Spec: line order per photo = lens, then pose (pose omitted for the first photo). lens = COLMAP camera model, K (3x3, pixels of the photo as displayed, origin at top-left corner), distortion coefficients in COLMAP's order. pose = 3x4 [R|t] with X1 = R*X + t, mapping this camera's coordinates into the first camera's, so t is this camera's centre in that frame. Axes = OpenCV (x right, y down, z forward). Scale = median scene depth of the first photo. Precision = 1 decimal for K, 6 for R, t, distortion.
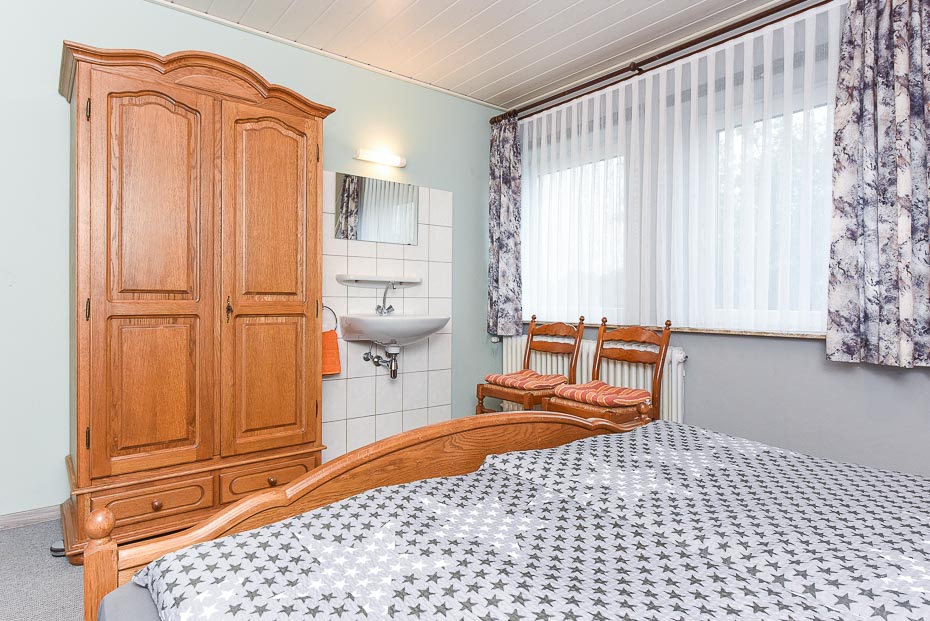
lens RADIAL K [[526.8, 0, 465.0], [0, 526.8, 310.5], [0, 0, 1]] dist [0.001983, 0.000751]
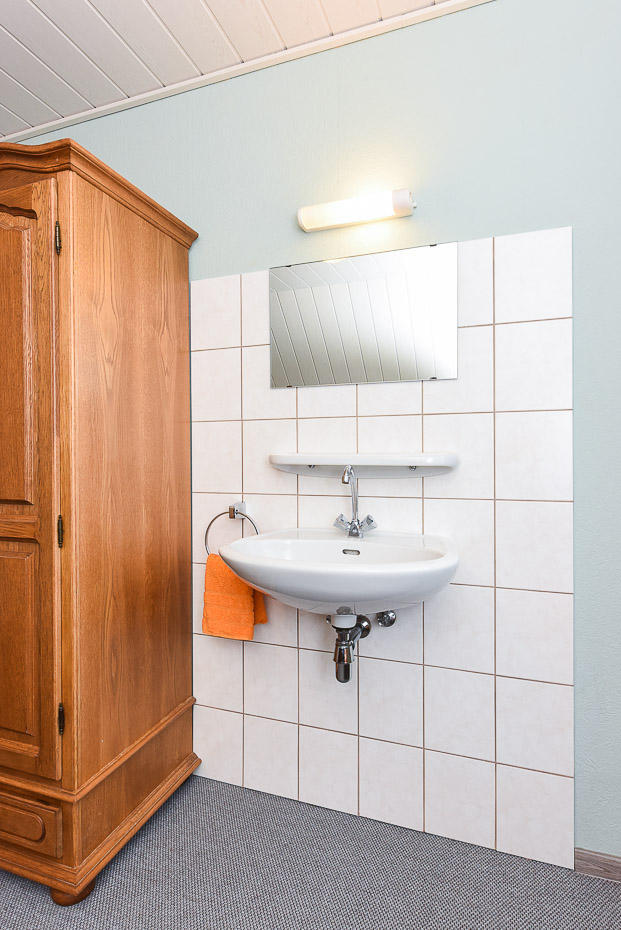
lens RADIAL K [[486.3, 0, 310.5], [0, 486.3, 465.0], [0, 0, 1]] dist [0.000257, 0.000119]
pose [[0.508354, -0.001241, -0.861147, 0.211690], [-0.006855, 0.999961, -0.005488, -0.054652], [0.861121, 0.008693, 0.508326, 0.759540]]
